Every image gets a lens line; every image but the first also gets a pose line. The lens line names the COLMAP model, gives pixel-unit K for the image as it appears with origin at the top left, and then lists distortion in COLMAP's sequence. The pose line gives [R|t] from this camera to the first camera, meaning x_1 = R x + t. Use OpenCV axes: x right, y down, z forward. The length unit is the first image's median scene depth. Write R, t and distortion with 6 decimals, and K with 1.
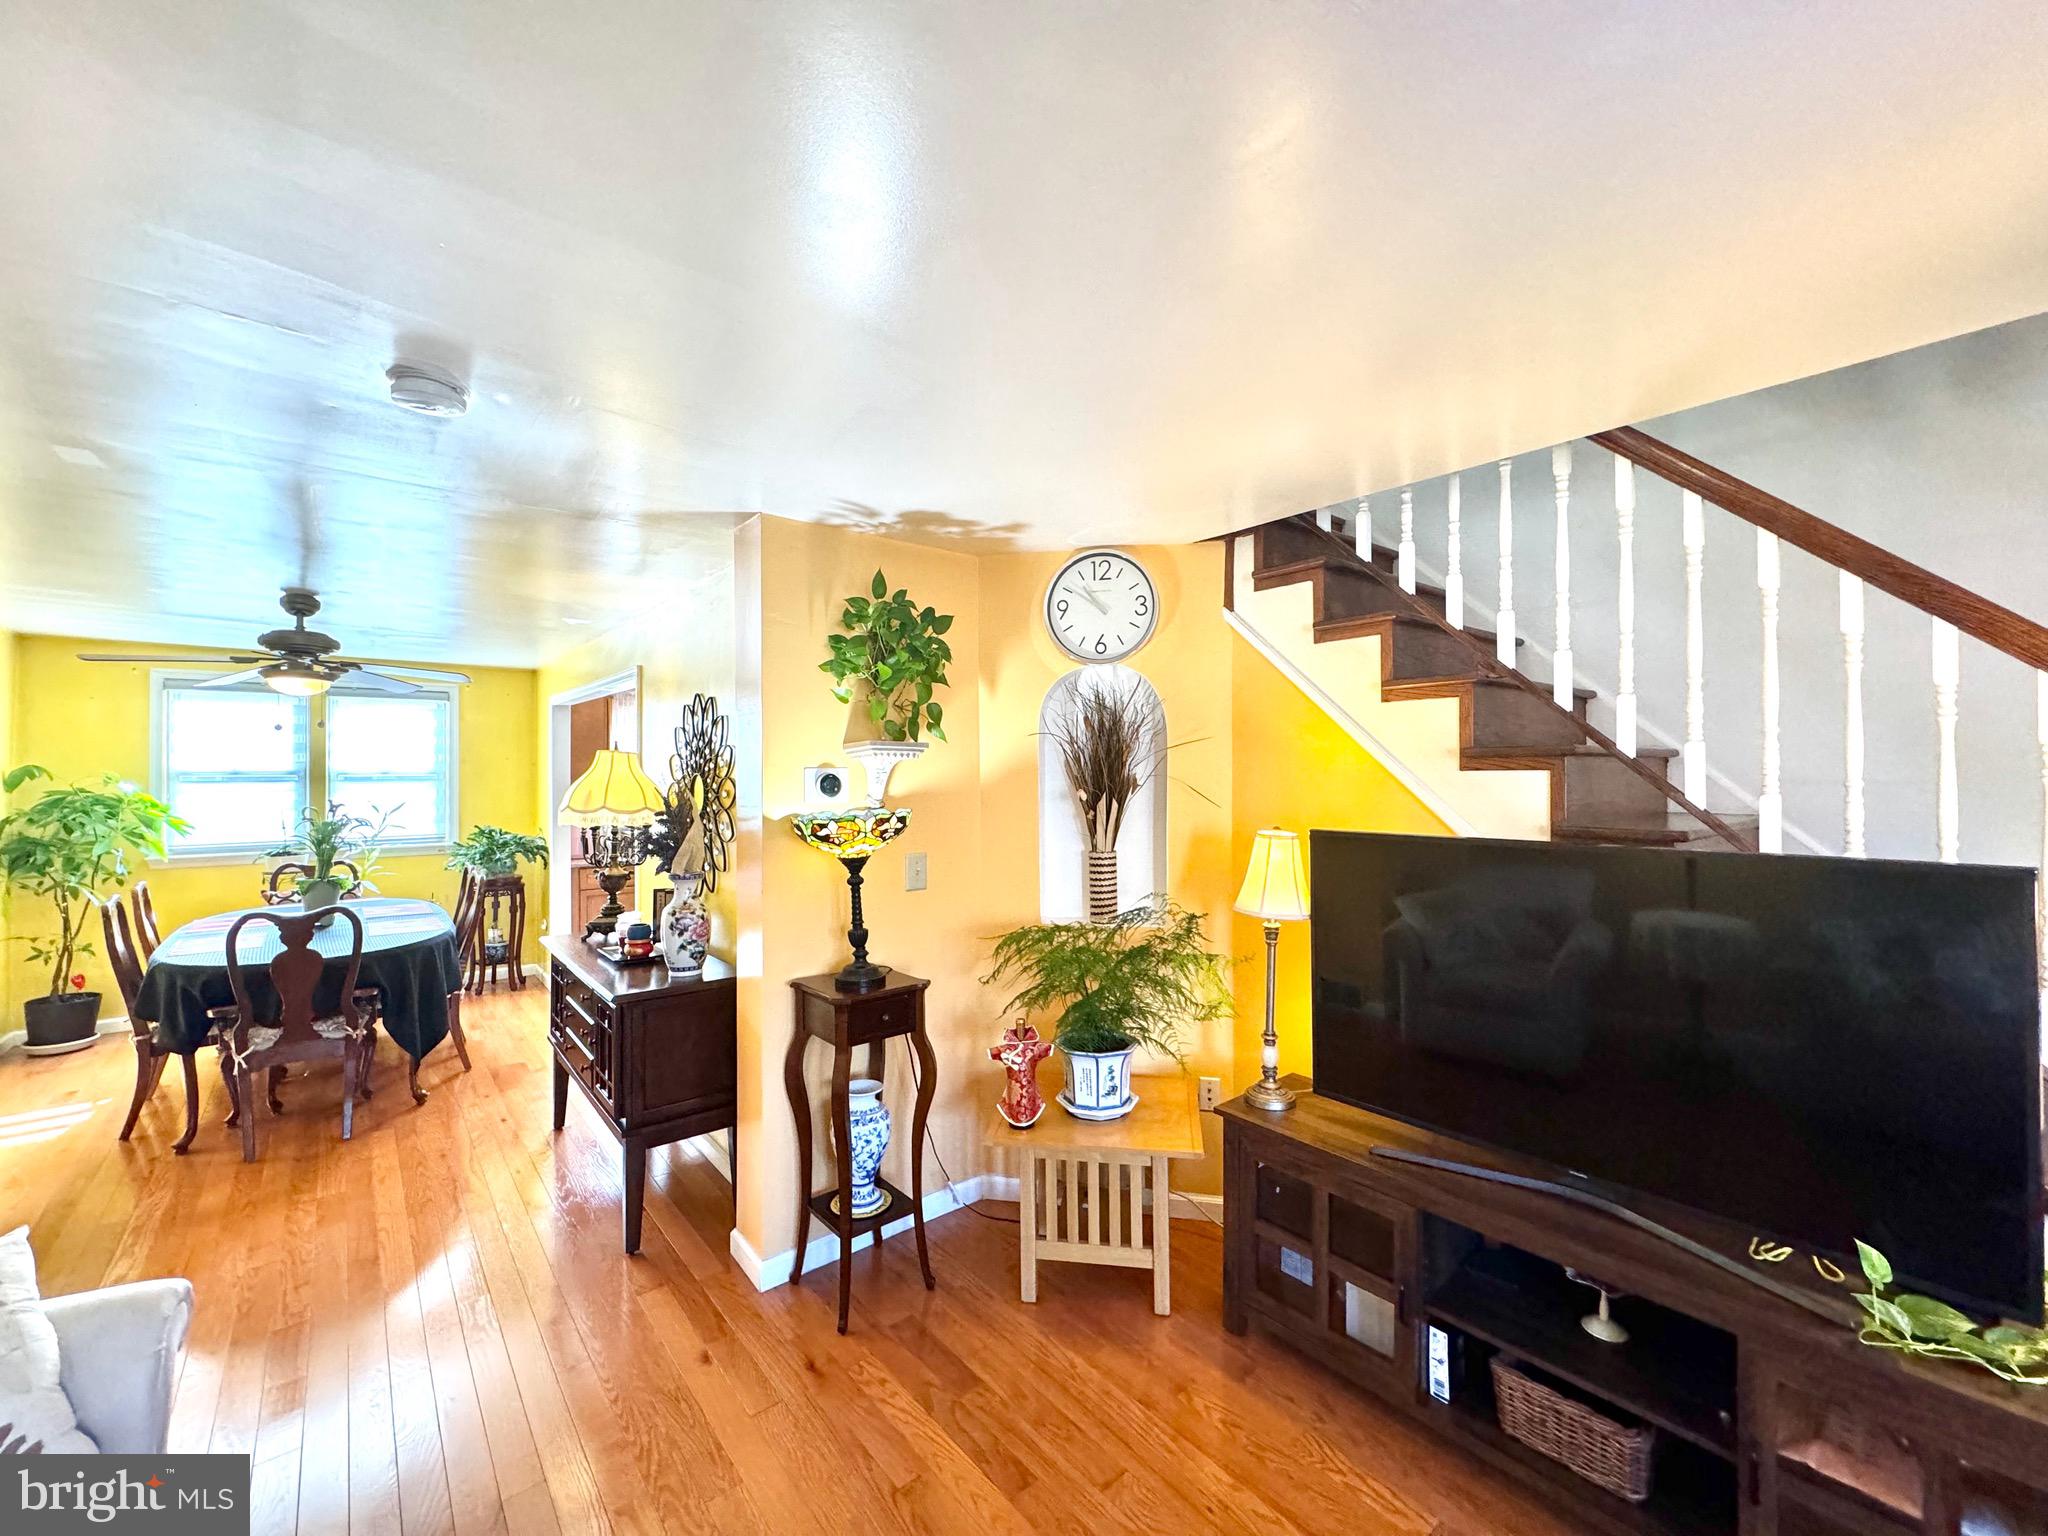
lens RADIAL K [[818.8, 0, 1025.4], [0, 818.8, 763.7], [0, 0, 1]] dist [-0.002340, 0.000569]
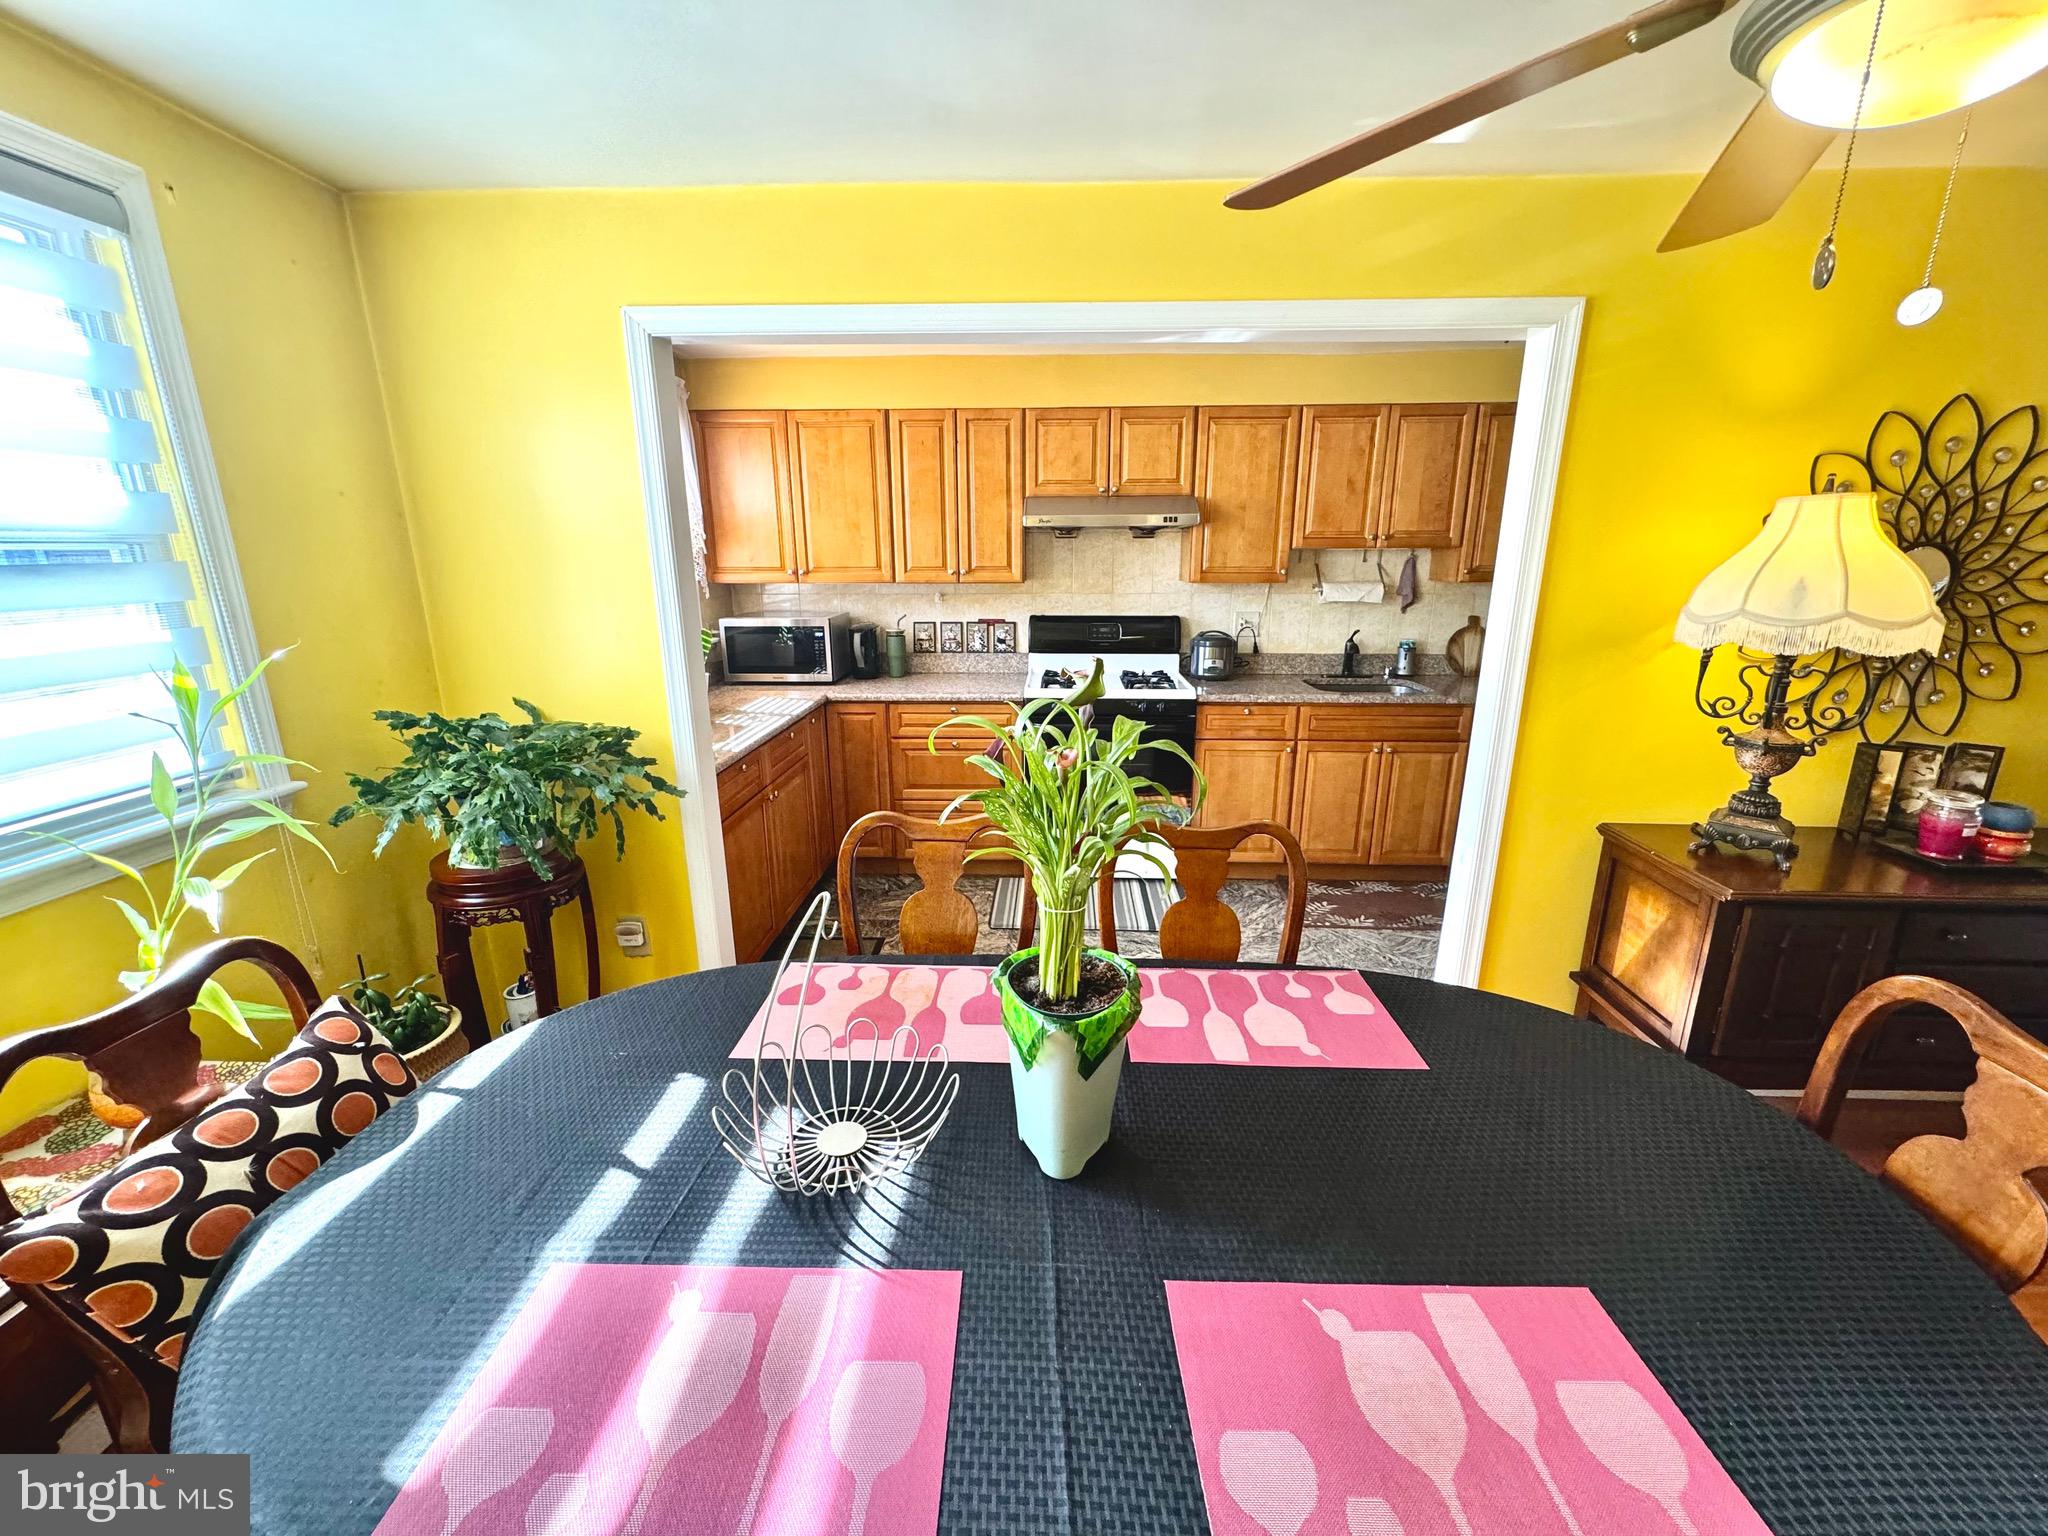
lens RADIAL K [[818.8, 0, 1025.8], [0, 818.8, 767.2], [0, 0, 1]] dist [-0.002340, 0.000569]
pose [[0.668559, -0.191514, 0.718576, -1.740938], [-0.009433, 0.964009, 0.265703, 0.023394], [-0.743600, -0.184417, 0.642690, 1.464642]]
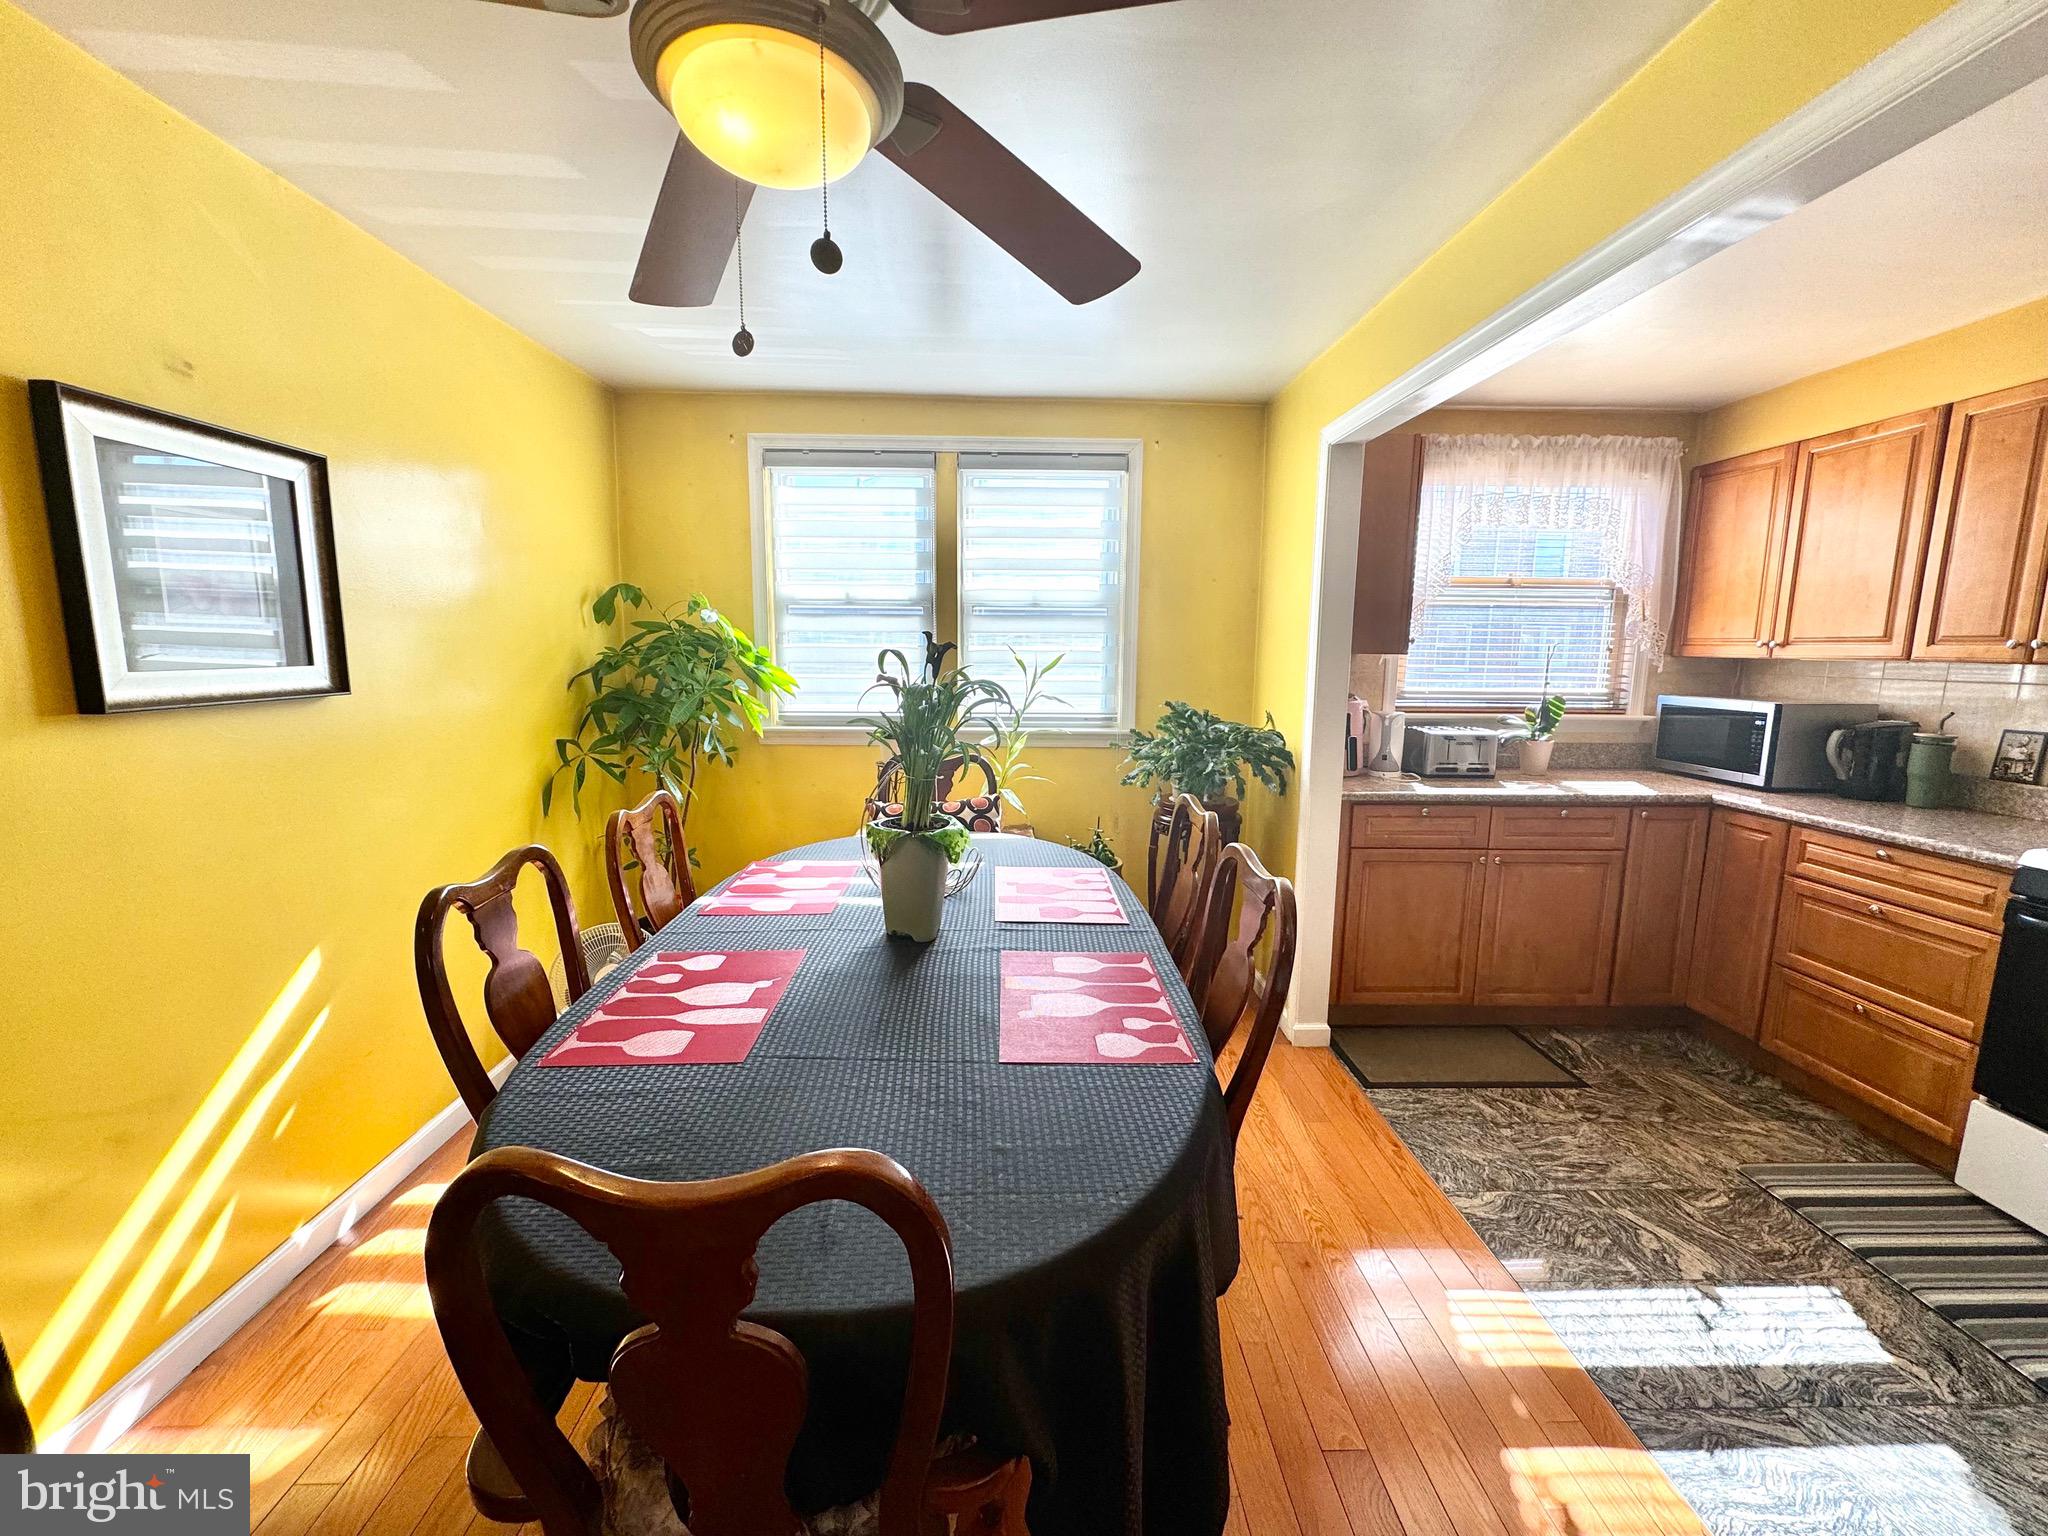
lens RADIAL K [[818.8, 0, 1024.0], [0, 818.8, 764.6], [0, 0, 1]] dist [-0.002340, 0.000569]
pose [[0.782004, 0.102397, -0.614805, -0.961223], [-0.006696, 0.987736, 0.155992, 0.076870], [0.623238, -0.117869, 0.773099, 1.218849]]
